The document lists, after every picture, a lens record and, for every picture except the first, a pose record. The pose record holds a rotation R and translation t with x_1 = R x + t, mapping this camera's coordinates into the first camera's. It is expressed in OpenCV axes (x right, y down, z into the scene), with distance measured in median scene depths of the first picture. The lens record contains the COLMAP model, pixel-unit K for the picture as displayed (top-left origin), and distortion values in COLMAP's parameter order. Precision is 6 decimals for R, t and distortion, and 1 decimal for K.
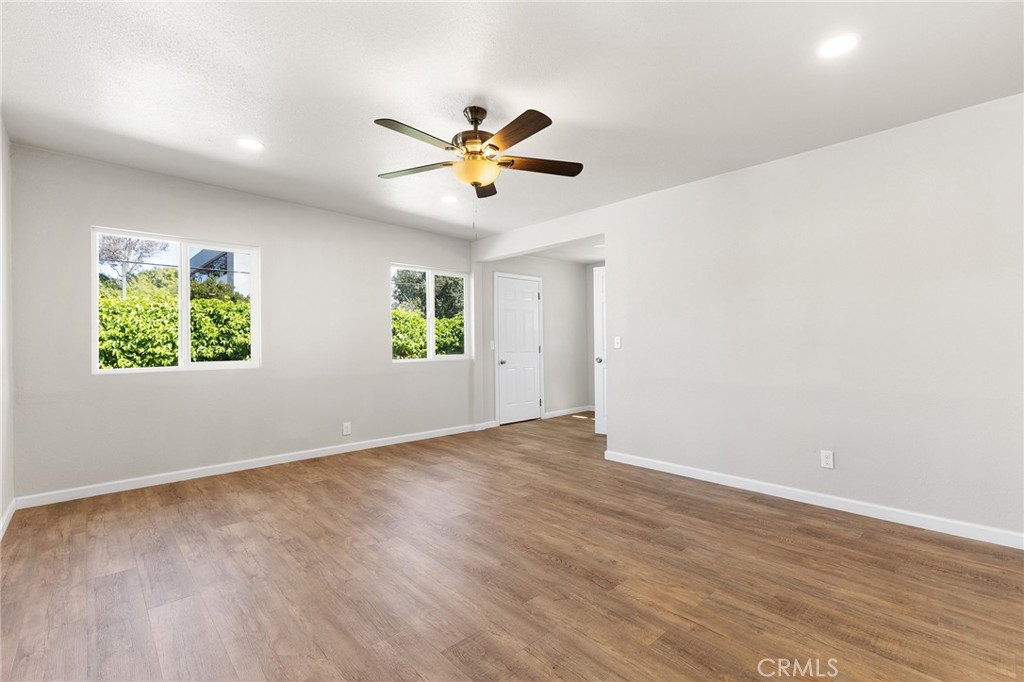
lens RADIAL K [[465.4, 0, 517.4], [0, 465.4, 338.8], [0, 0, 1]] dist [0.000302, -0.000077]
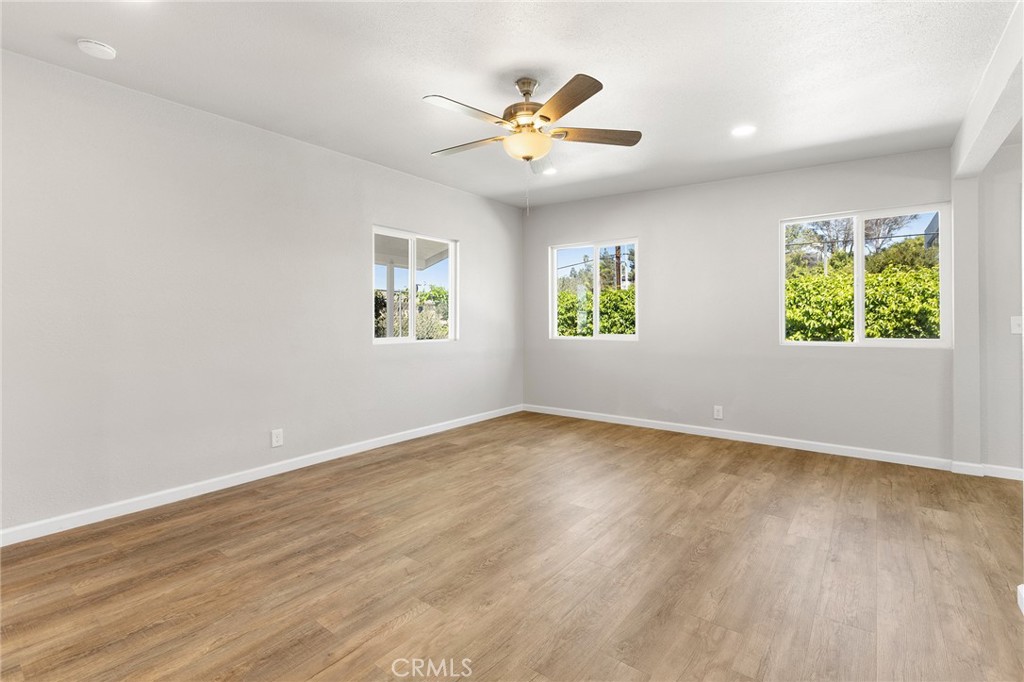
lens RADIAL K [[465.2, 0, 514.2], [0, 465.2, 317.0], [0, 0, 1]] dist [0.003225, 0.000307]
pose [[0.160849, -0.000741, -0.986979, 0.753950], [0.010789, 0.999941, 0.001008, -0.003701], [0.986920, -0.010811, 0.160848, 0.701953]]
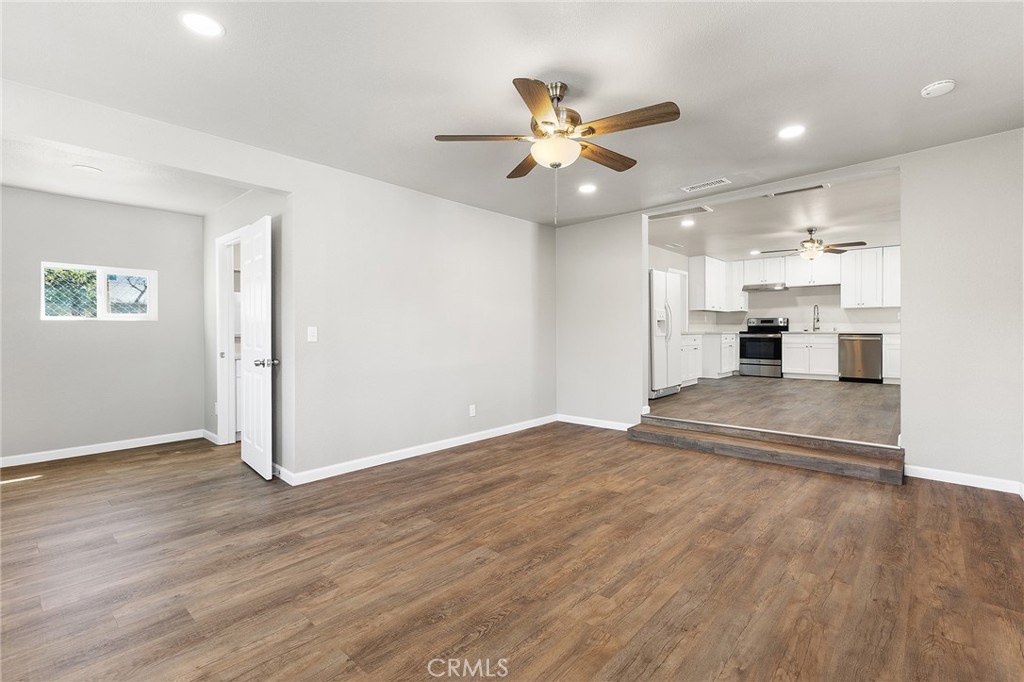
lens RADIAL K [[465.4, 0, 517.4], [0, 465.4, 338.8], [0, 0, 1]] dist [0.000302, -0.000077]
pose [[-0.097061, -0.005952, 0.995261, -0.879778], [-0.002764, 0.999980, 0.005710, 0.012496], [-0.995275, -0.002197, -0.097075, 1.009926]]
